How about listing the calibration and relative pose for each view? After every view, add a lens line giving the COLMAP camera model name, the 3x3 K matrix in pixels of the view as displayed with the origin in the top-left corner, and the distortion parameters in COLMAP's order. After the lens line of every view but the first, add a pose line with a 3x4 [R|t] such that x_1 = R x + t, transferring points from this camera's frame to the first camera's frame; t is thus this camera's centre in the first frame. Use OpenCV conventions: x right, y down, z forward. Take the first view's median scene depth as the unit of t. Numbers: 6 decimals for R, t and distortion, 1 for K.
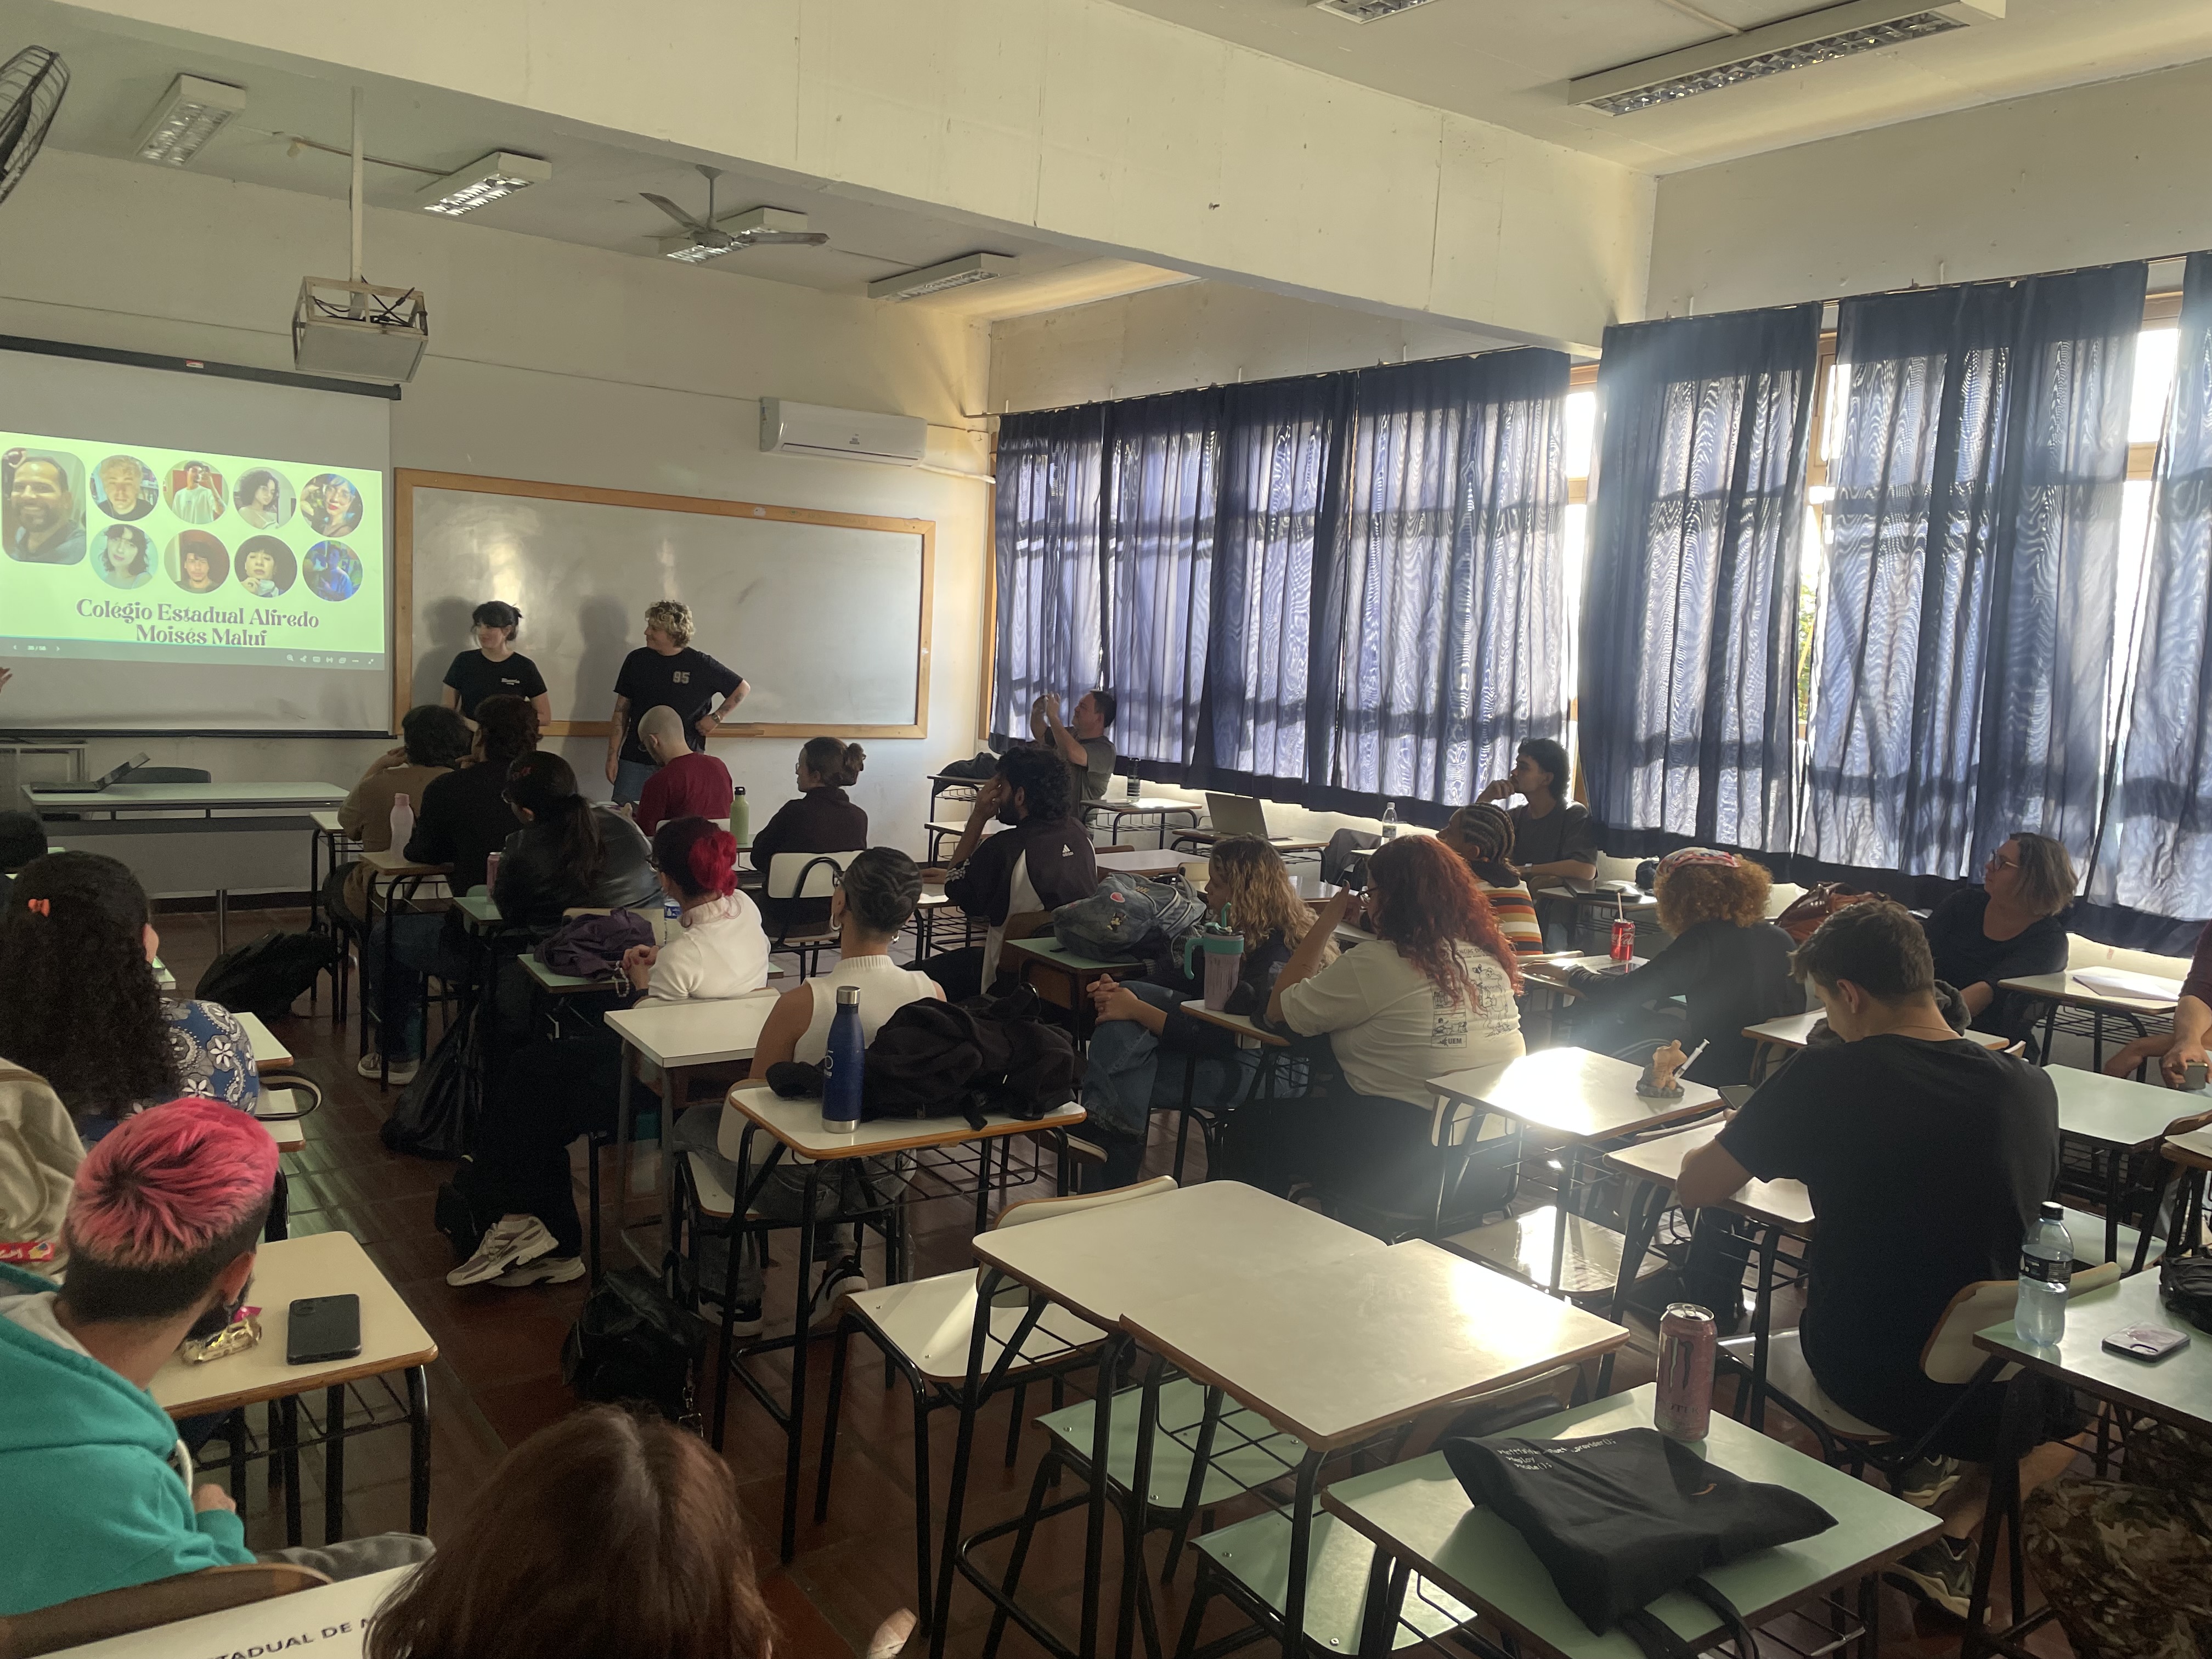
lens RADIAL K [[1666.5, 0, 1112.1], [0, 1666.5, 810.3], [0, 0, 1]] dist [0.097893, -0.122456]
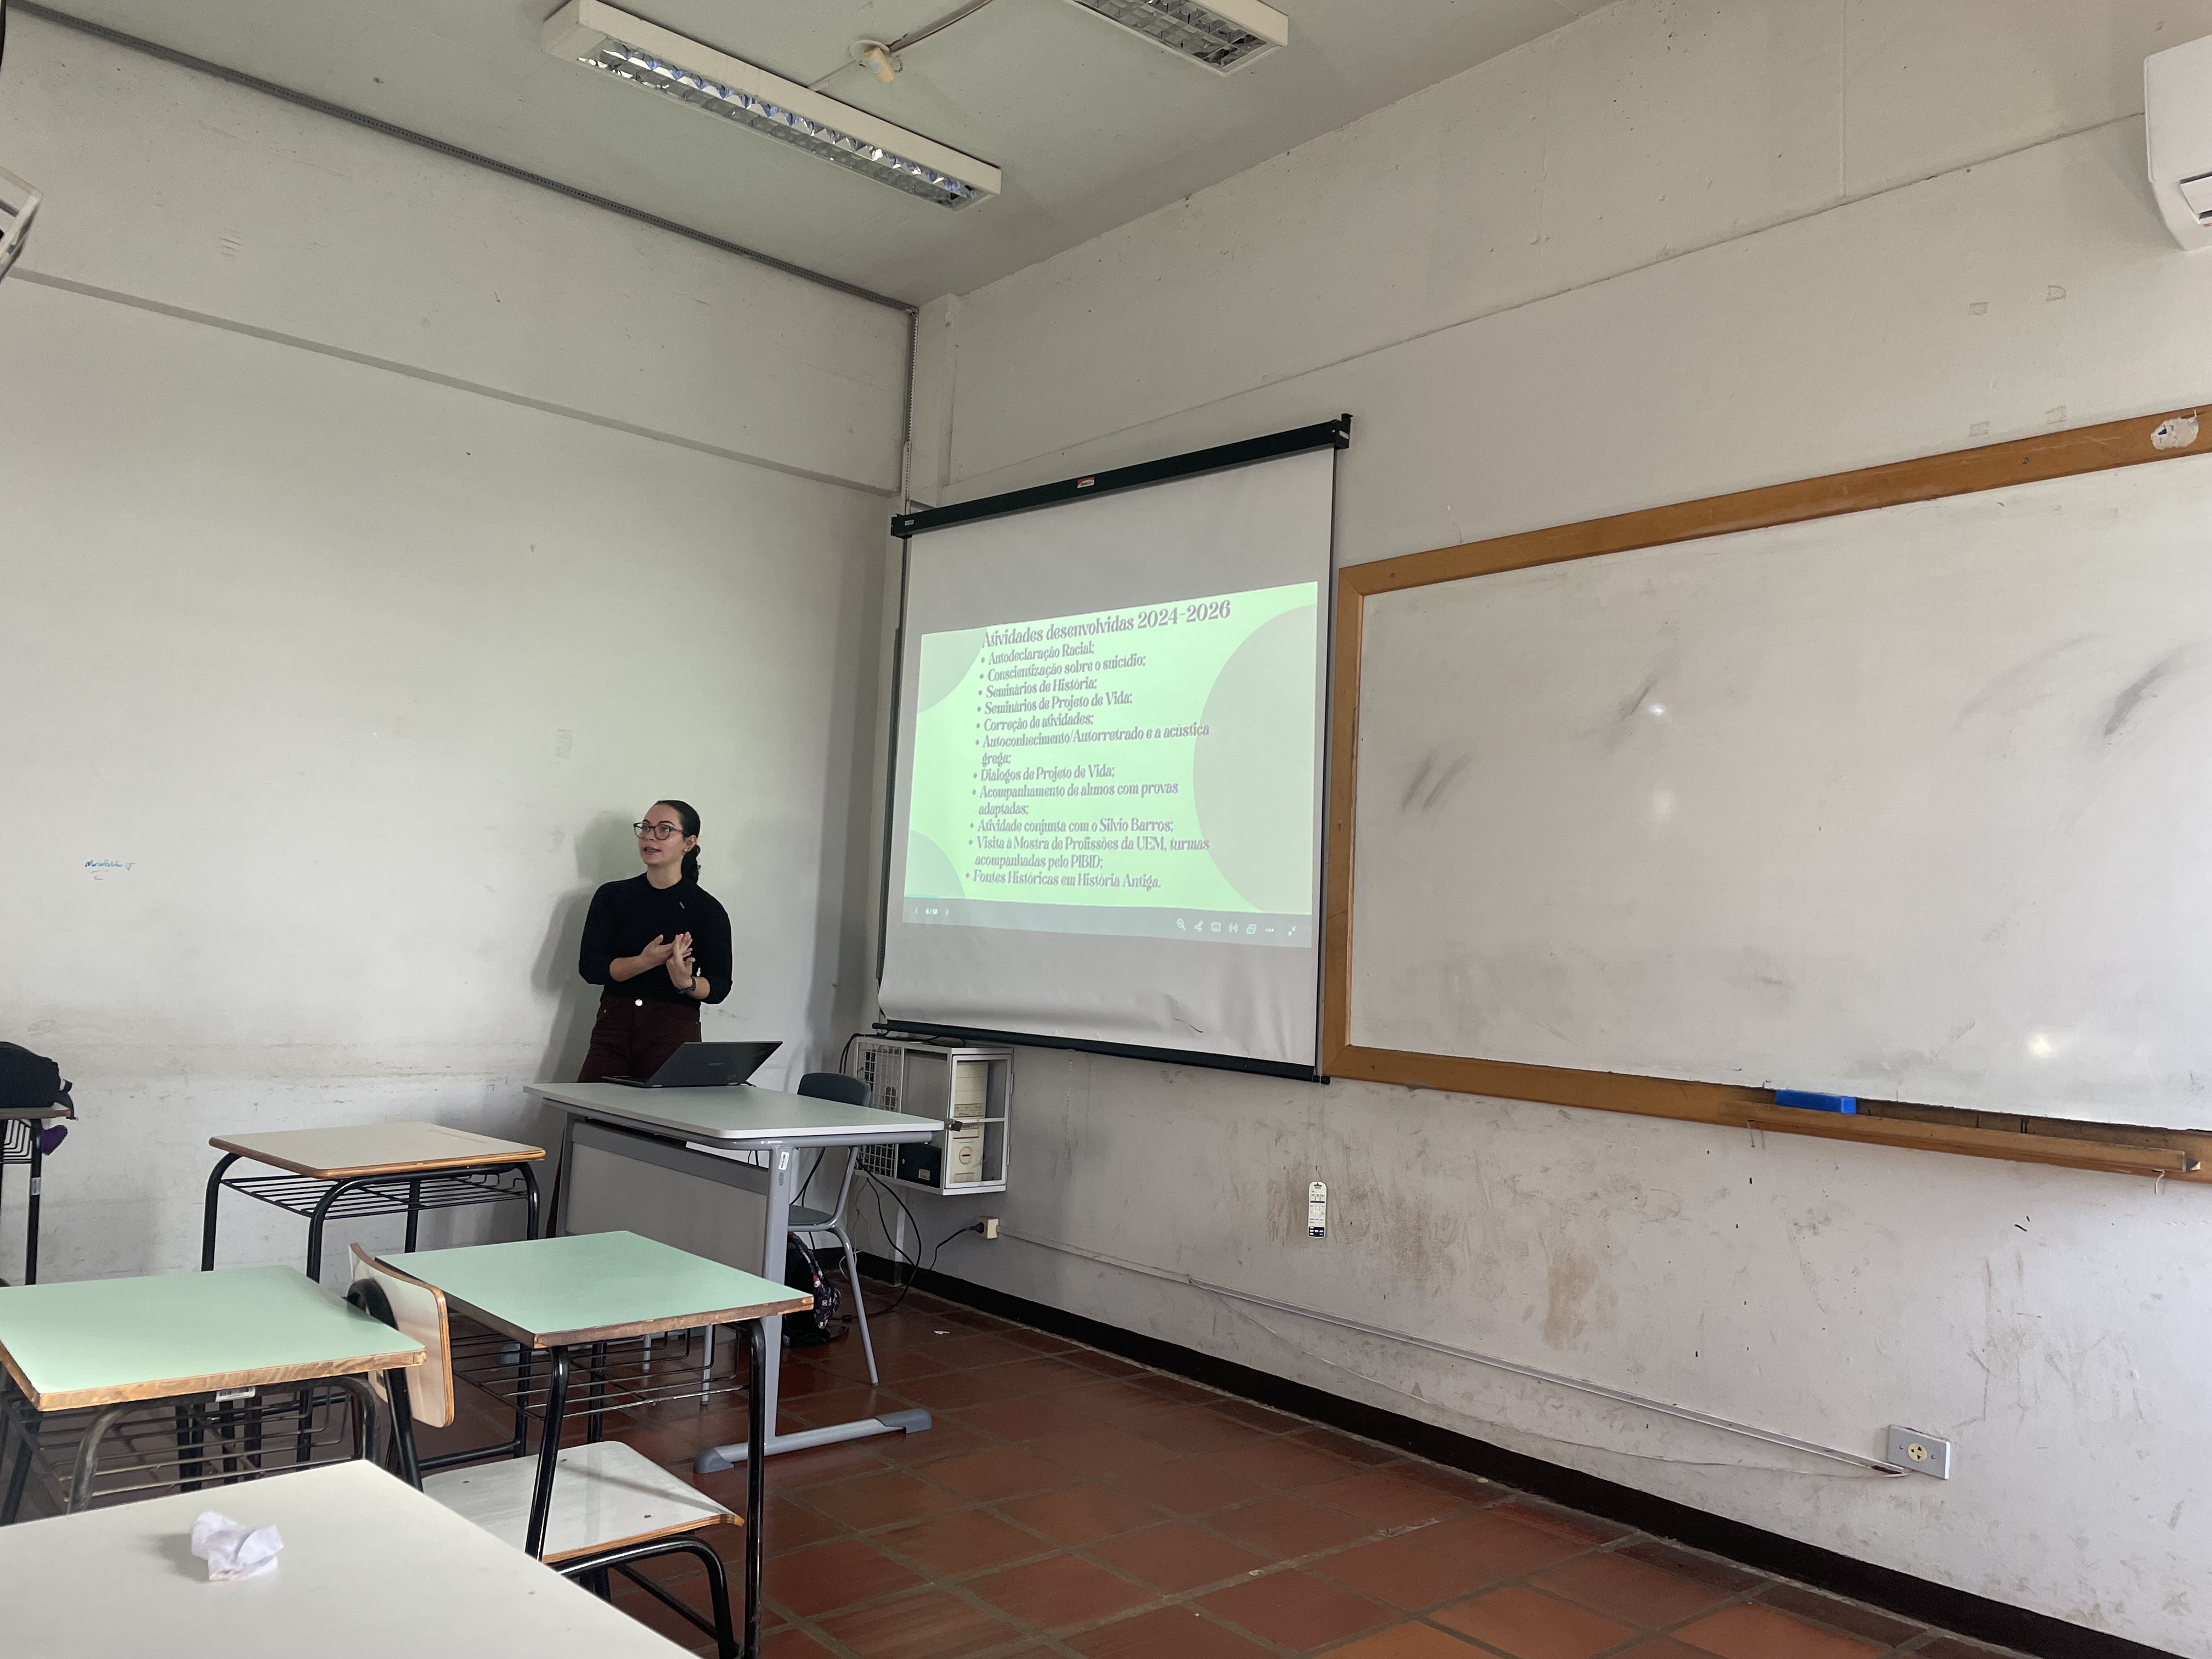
lens RADIAL K [[1666.5, 0, 1112.7], [0, 1666.5, 810.2], [0, 0, 1]] dist [0.097893, -0.122456]
pose [[0.101659, -0.117953, -0.987802, 0.126072], [-0.137969, 0.981679, -0.131421, -0.080681], [0.985206, 0.149646, 0.083523, 1.485584]]
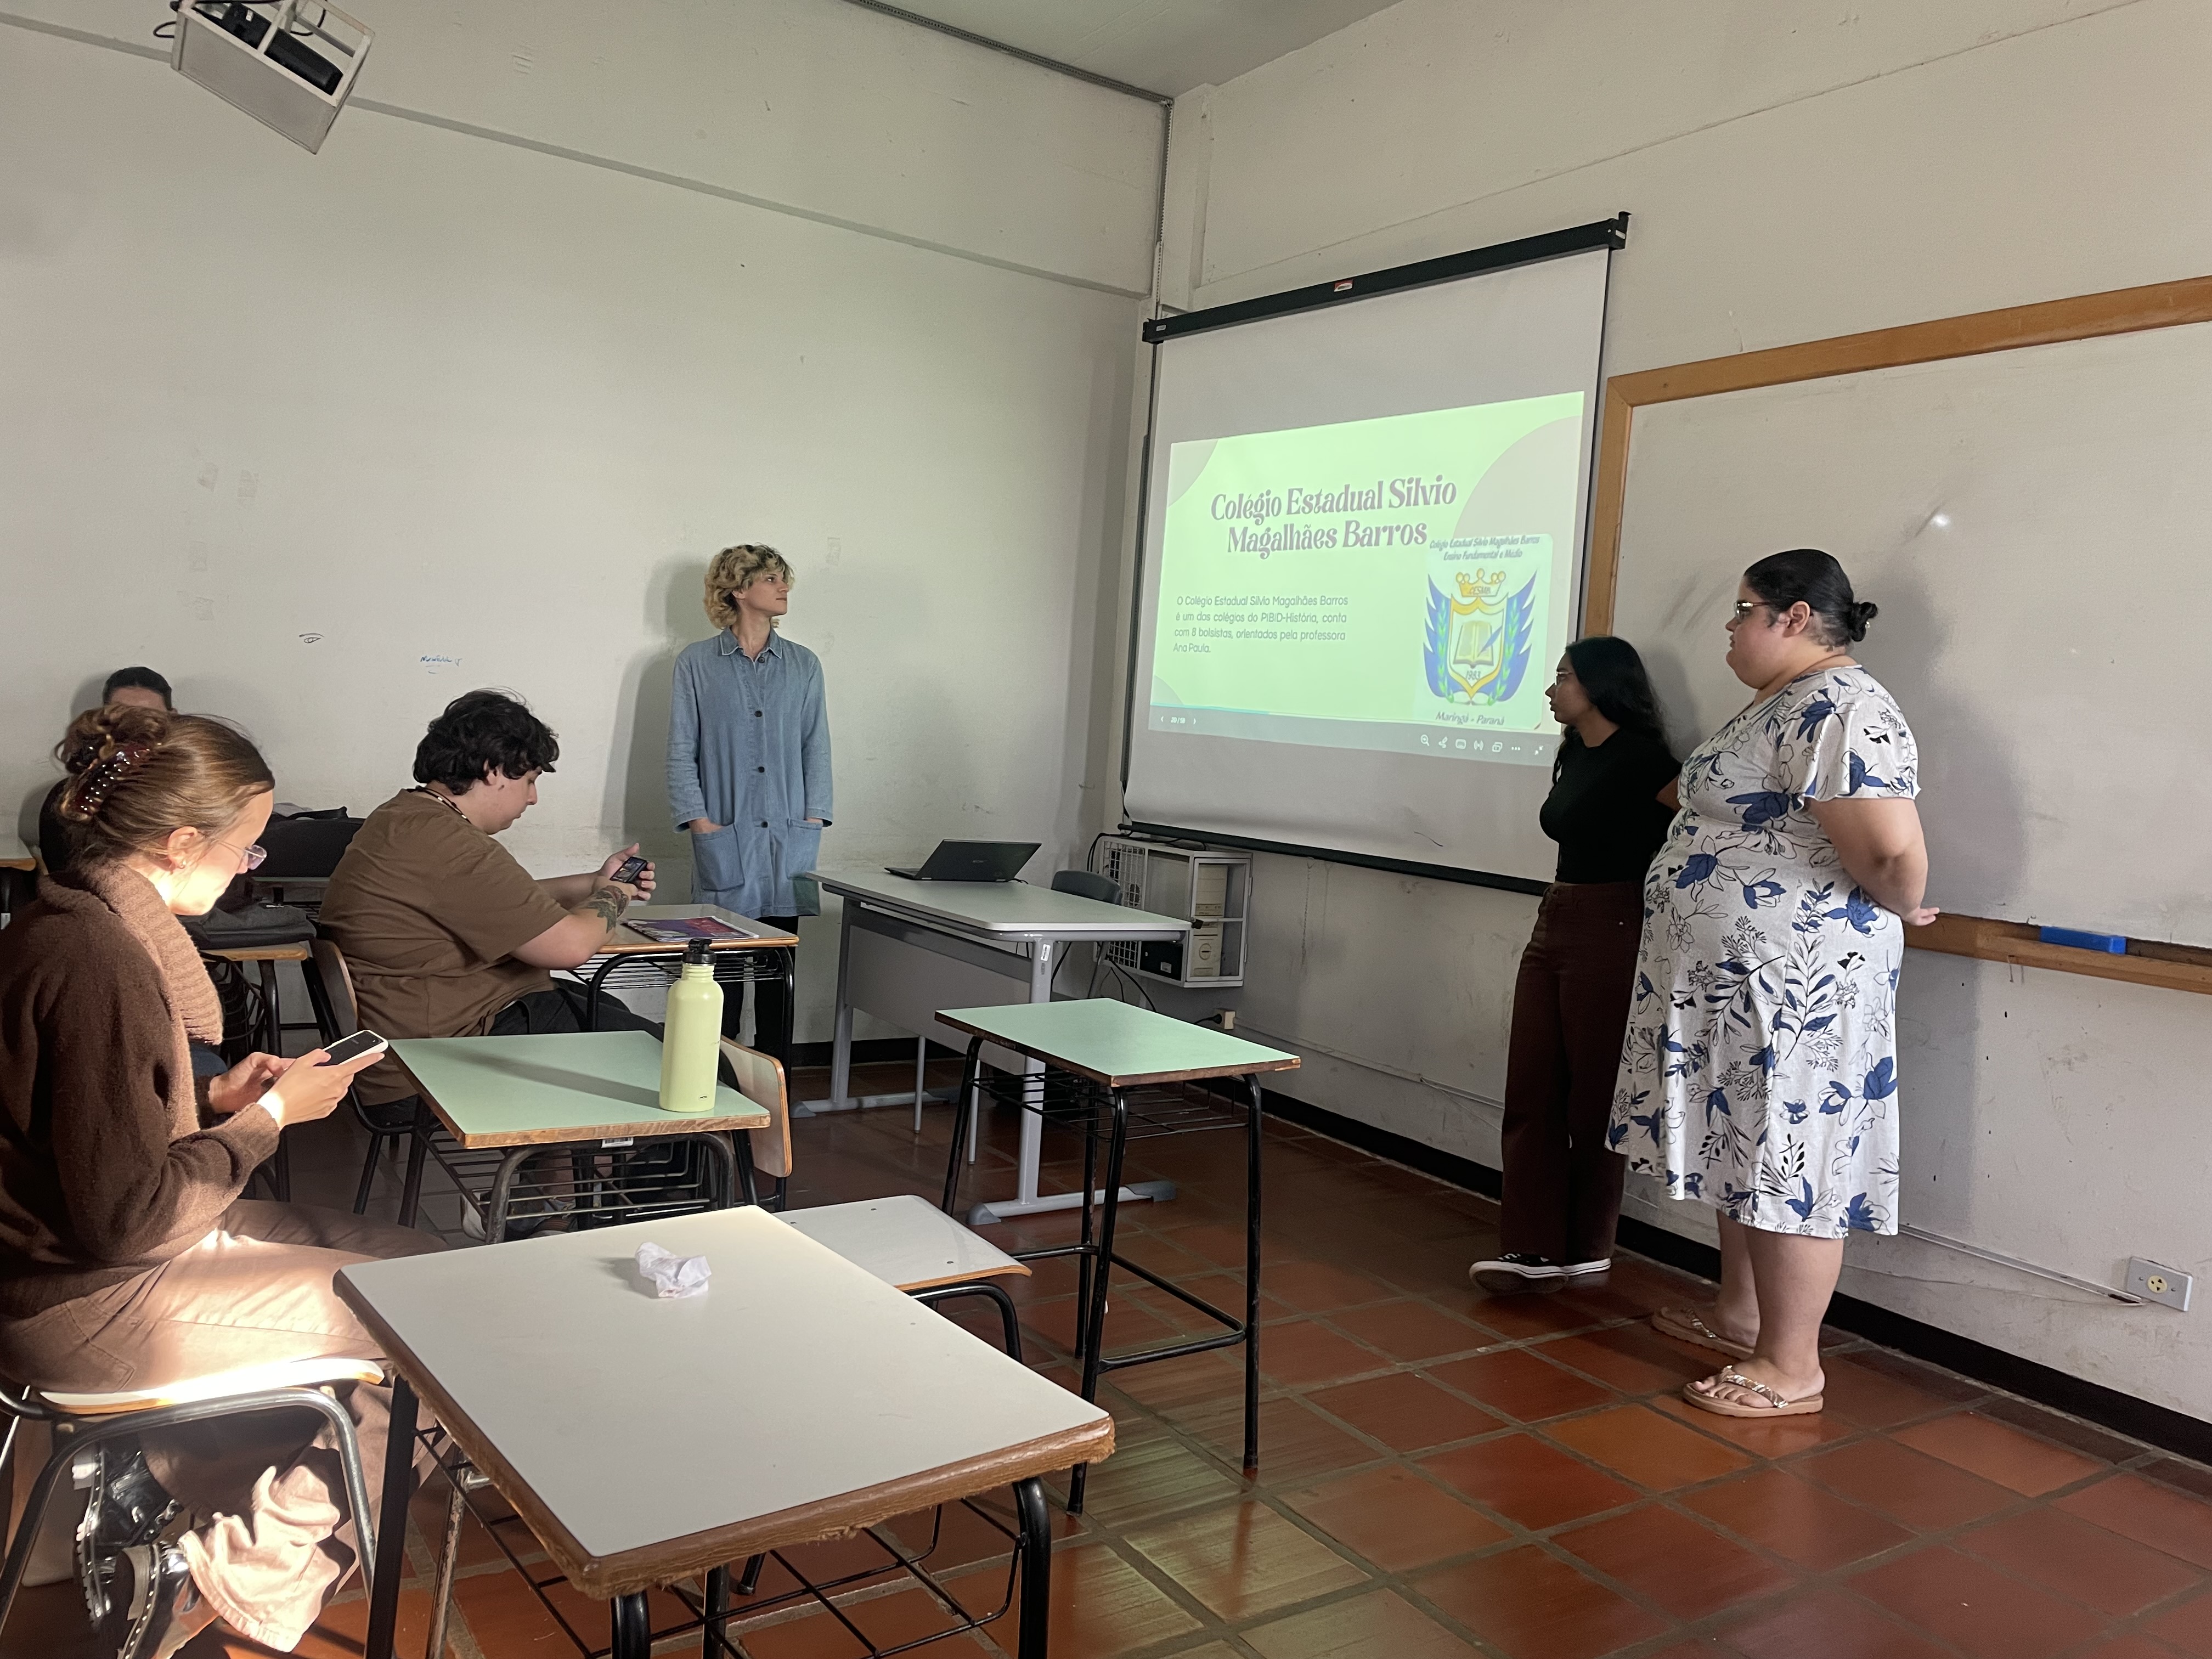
lens RADIAL K [[1666.5, 0, 1111.6], [0, 1666.5, 810.0], [0, 0, 1]] dist [0.097893, -0.122456]
pose [[-0.028804, 0.006899, -0.999561, 0.152712], [-0.167646, 0.985779, 0.011635, -0.087762], [0.985426, 0.167908, -0.027238, 1.468805]]
